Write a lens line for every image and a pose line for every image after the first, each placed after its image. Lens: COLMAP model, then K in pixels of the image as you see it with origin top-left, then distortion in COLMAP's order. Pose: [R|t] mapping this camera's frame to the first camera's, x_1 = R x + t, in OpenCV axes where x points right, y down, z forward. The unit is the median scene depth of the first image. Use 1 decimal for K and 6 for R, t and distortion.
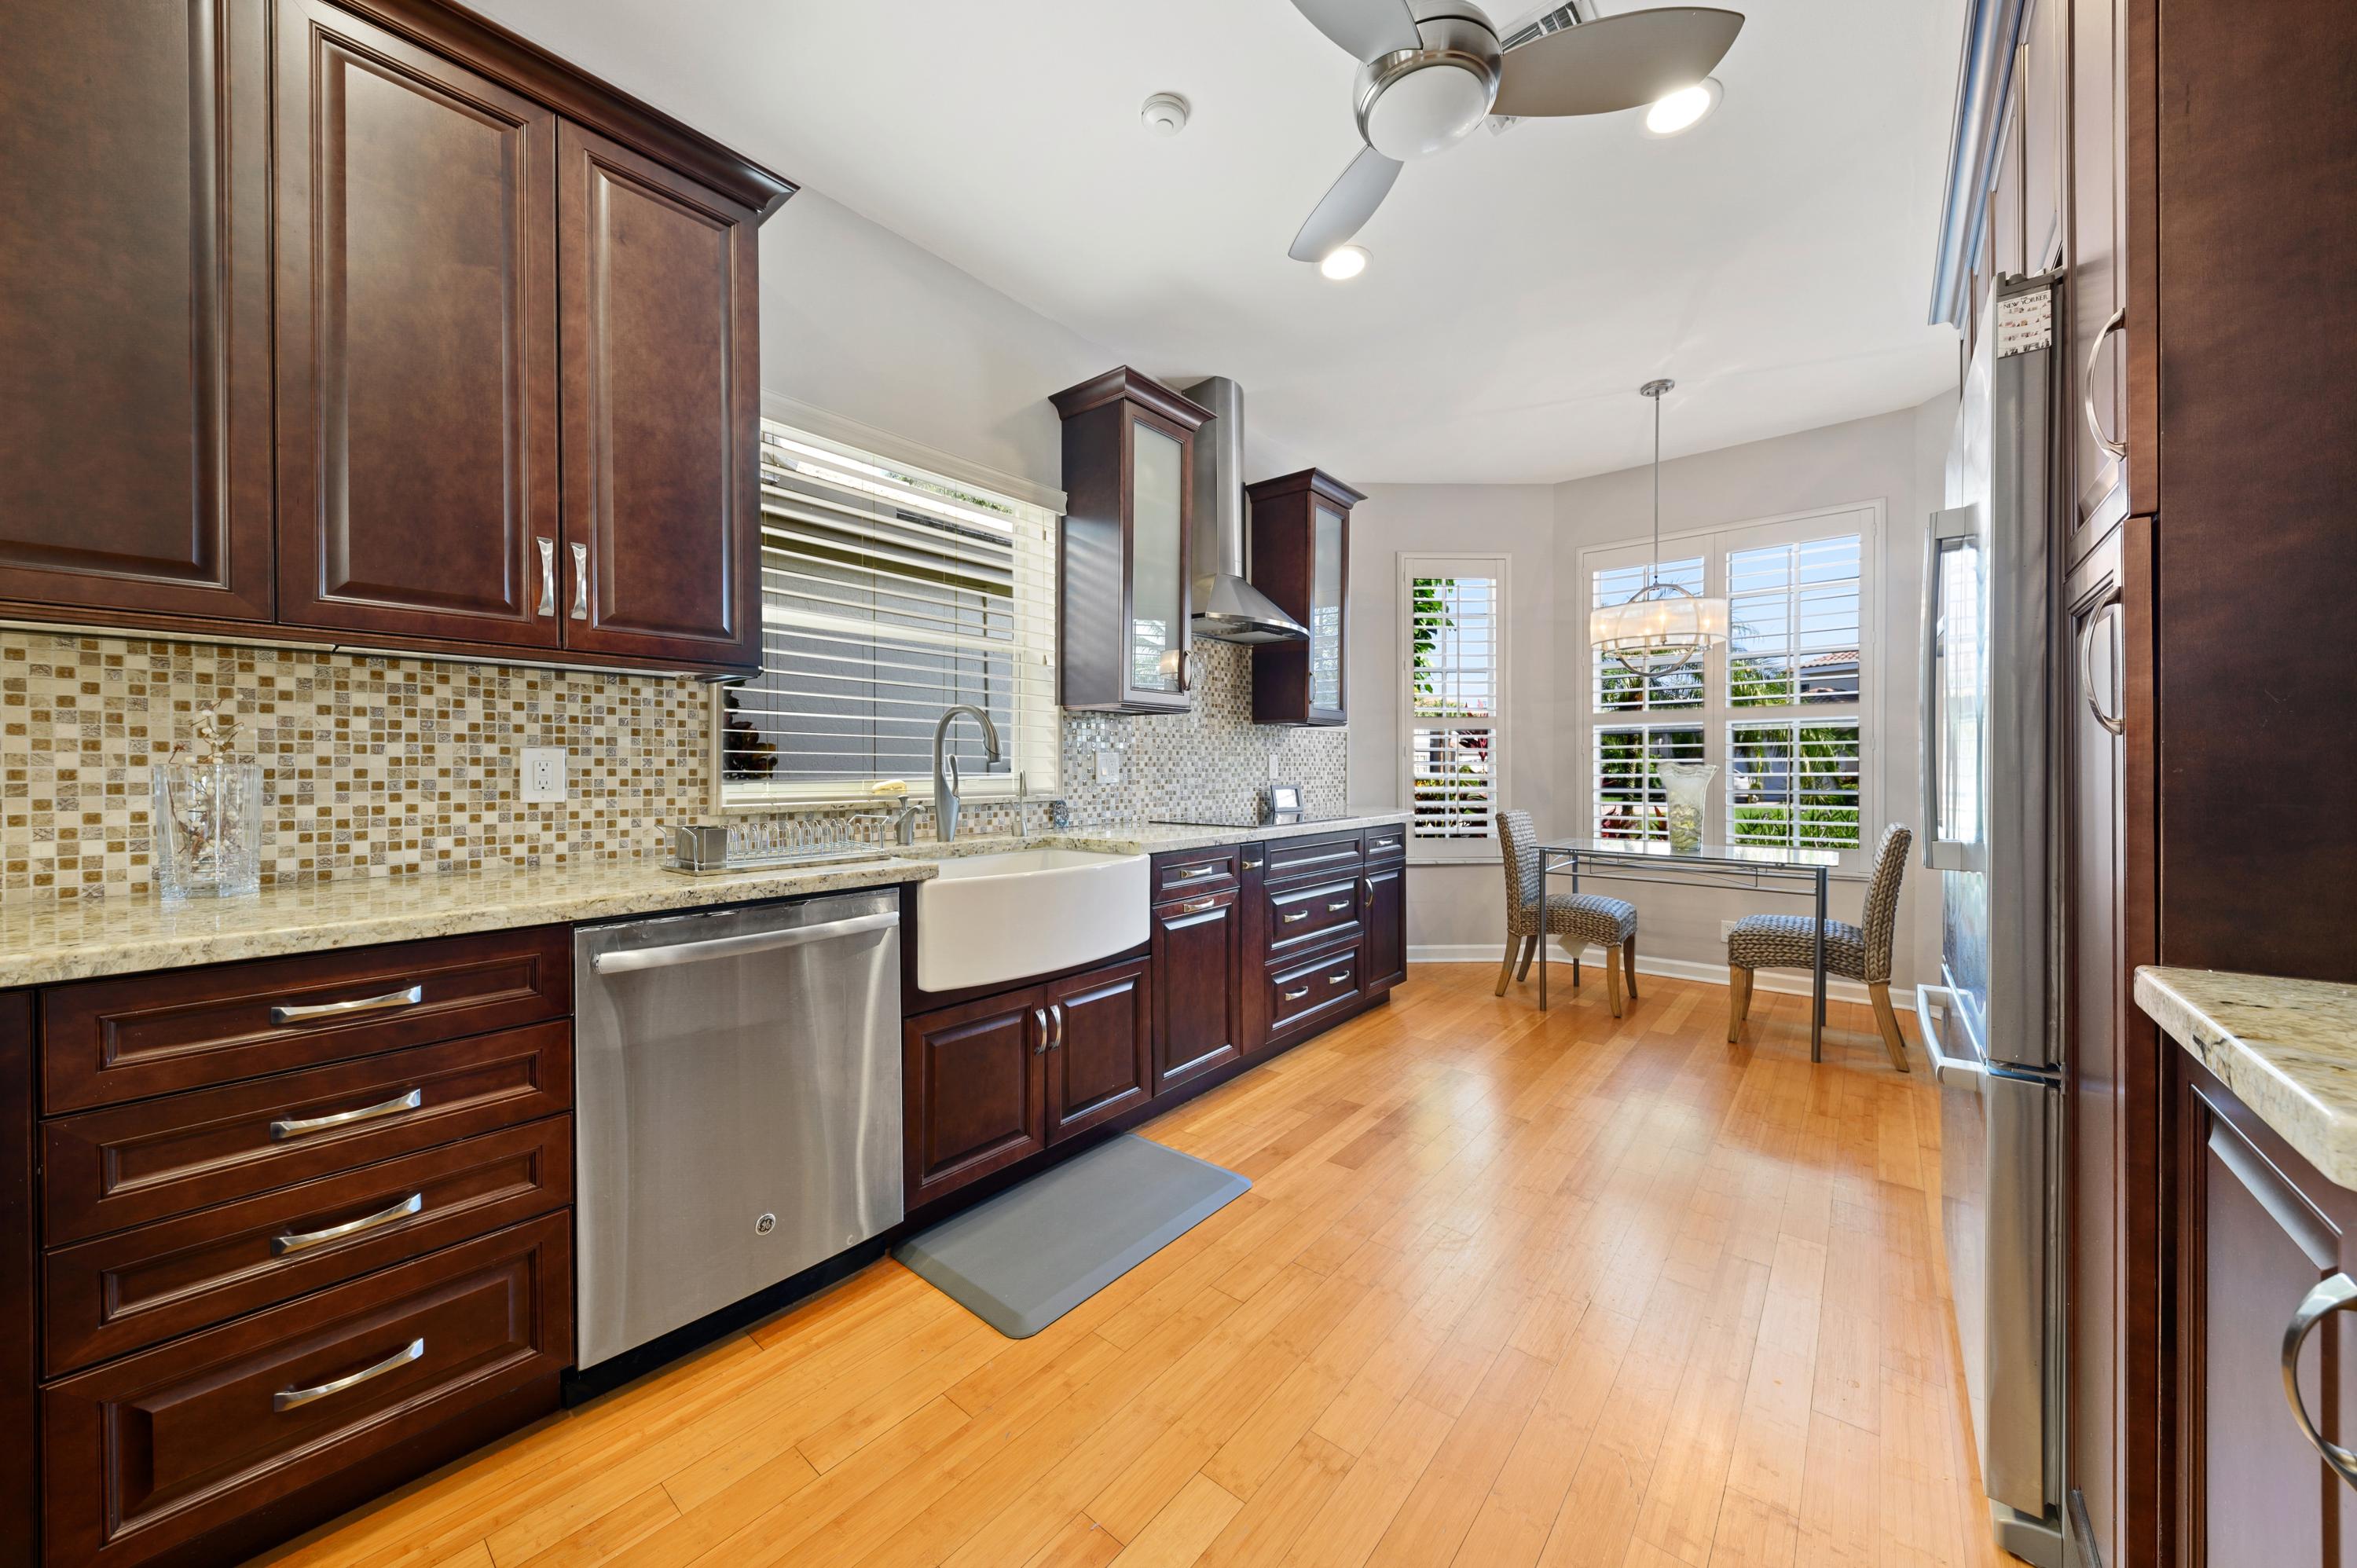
lens RADIAL K [[828.1, 0, 1178.5], [0, 828.1, 784.0], [0, 0, 1]] dist [0.000649, 0.000025]
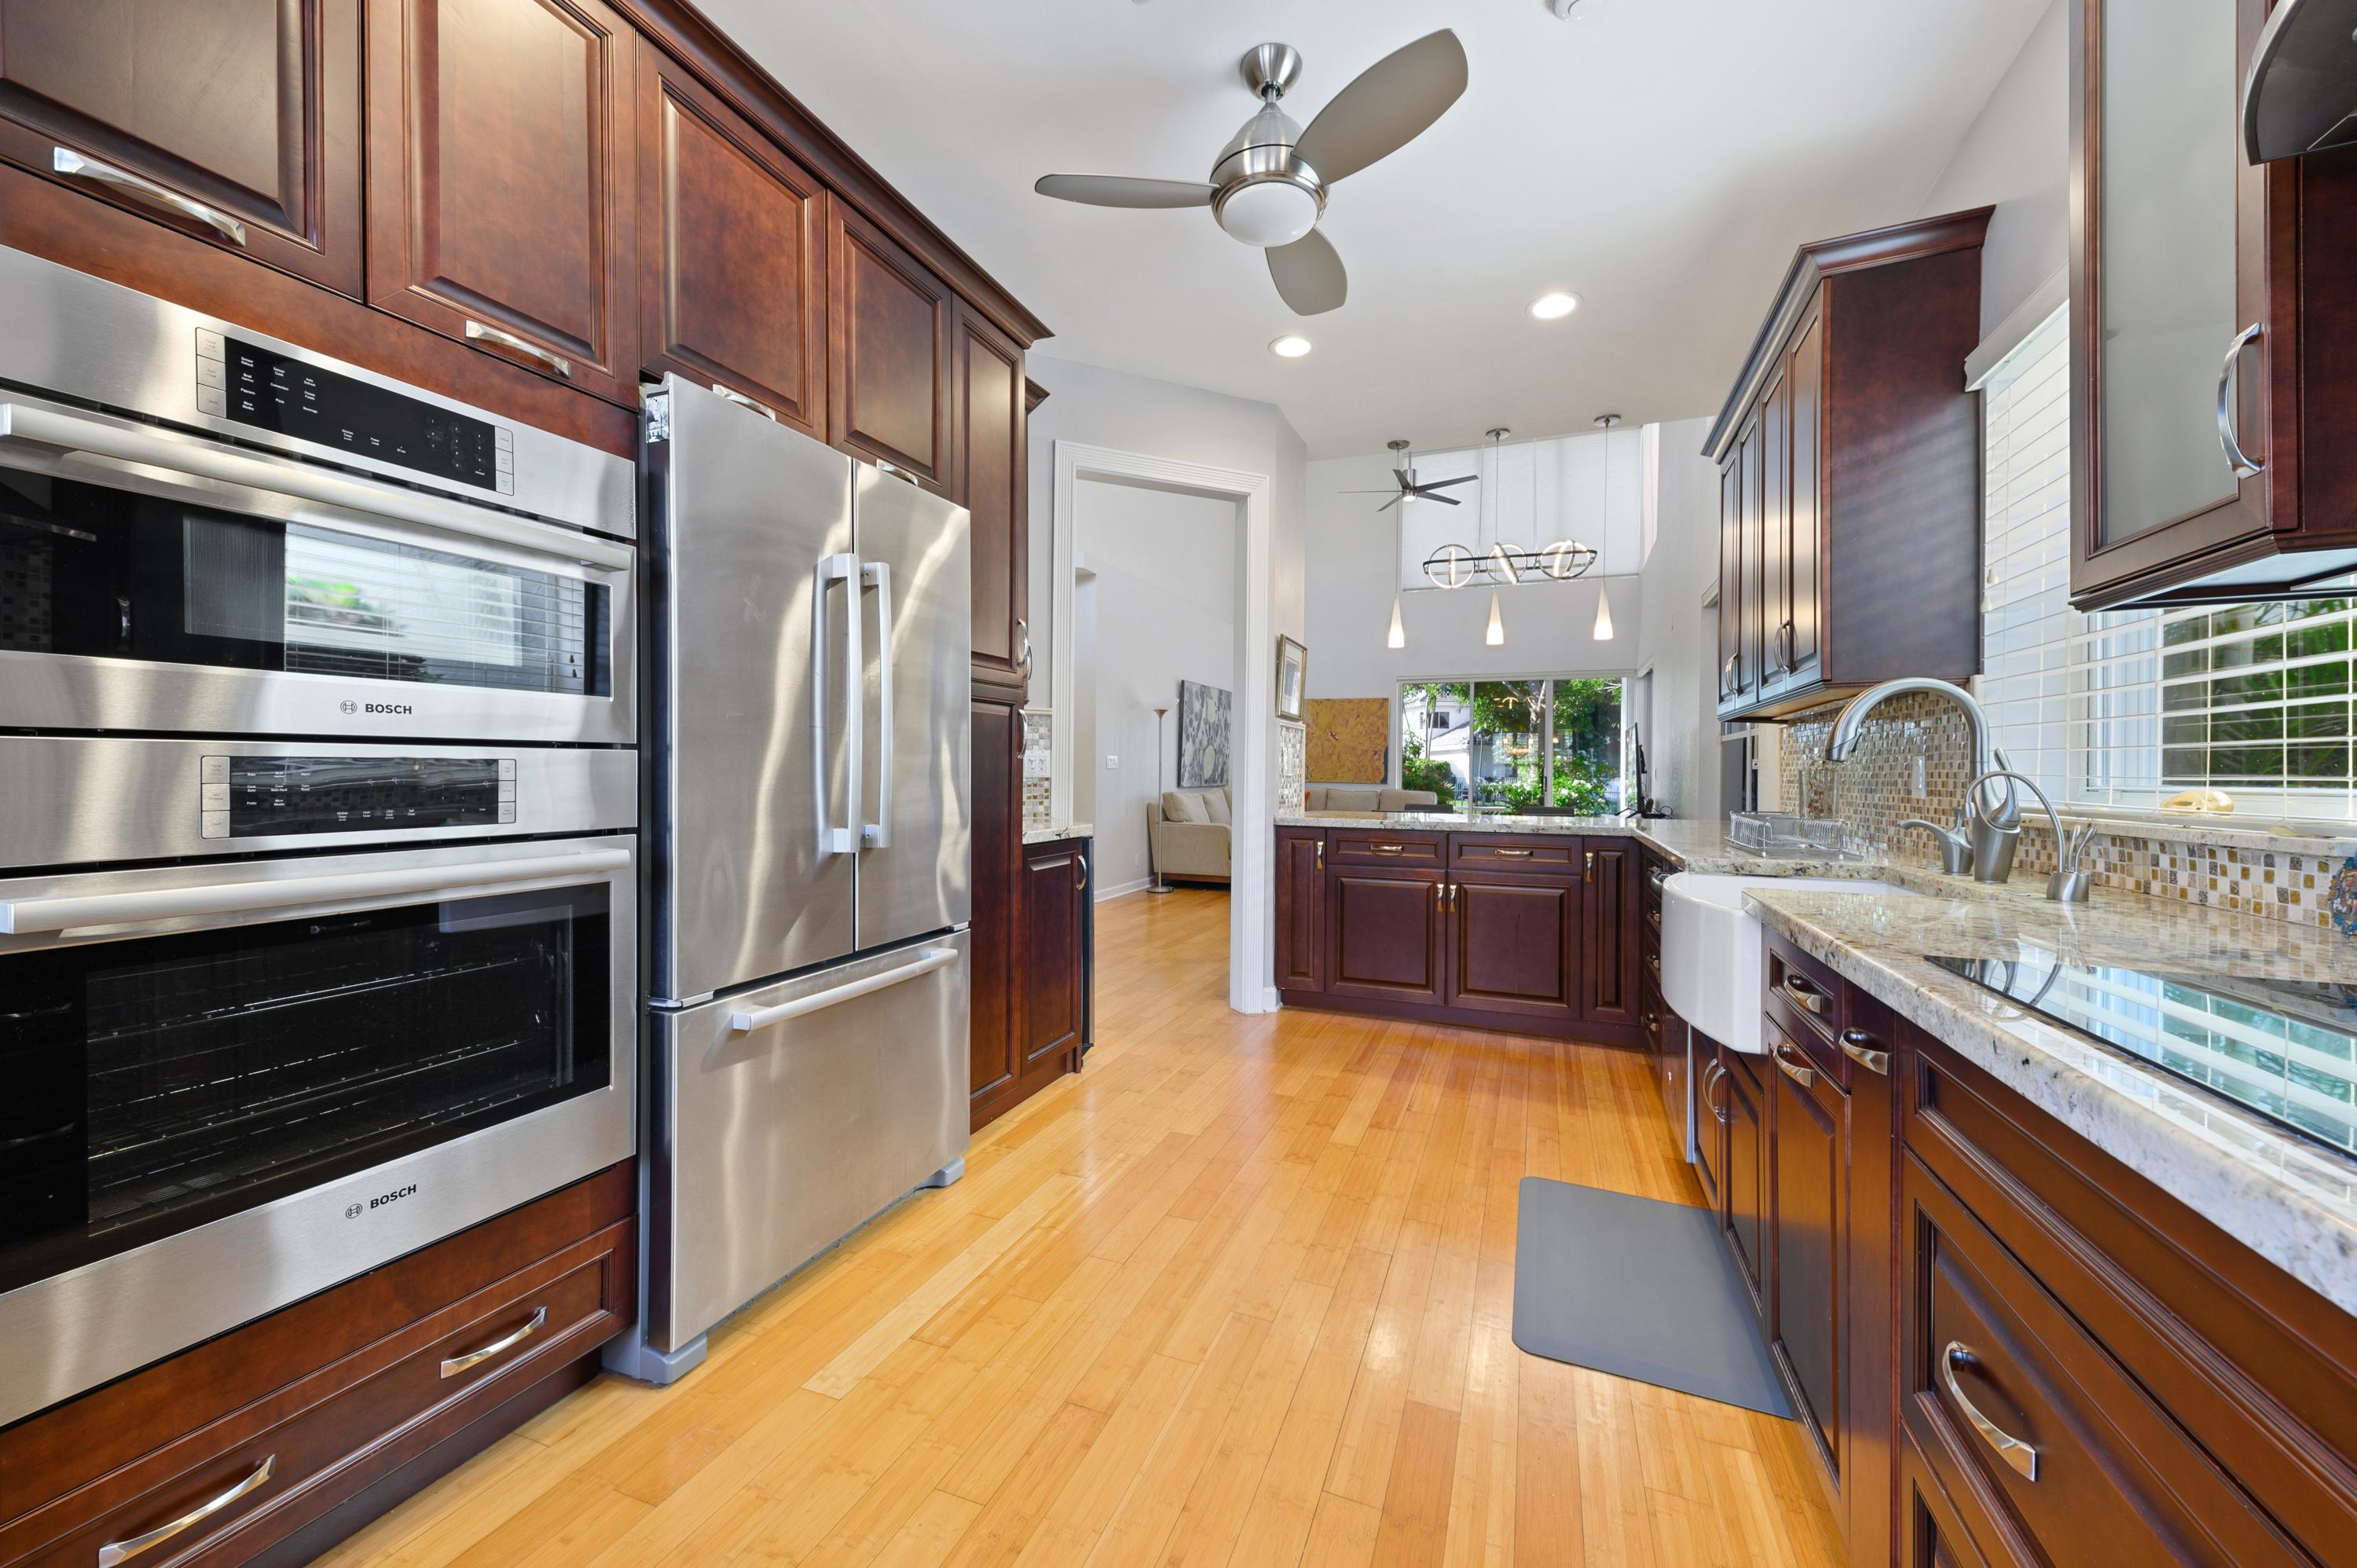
lens RADIAL K [[912.7, 0, 1178.5], [0, 912.7, 784.0], [0, 0, 1]] dist [0.000537, 0.000022]
pose [[-0.948692, 0.007663, -0.316110, 0.857056], [-0.000289, 0.999685, 0.025102, -0.040436], [0.316203, 0.023905, -0.948390, 2.273938]]
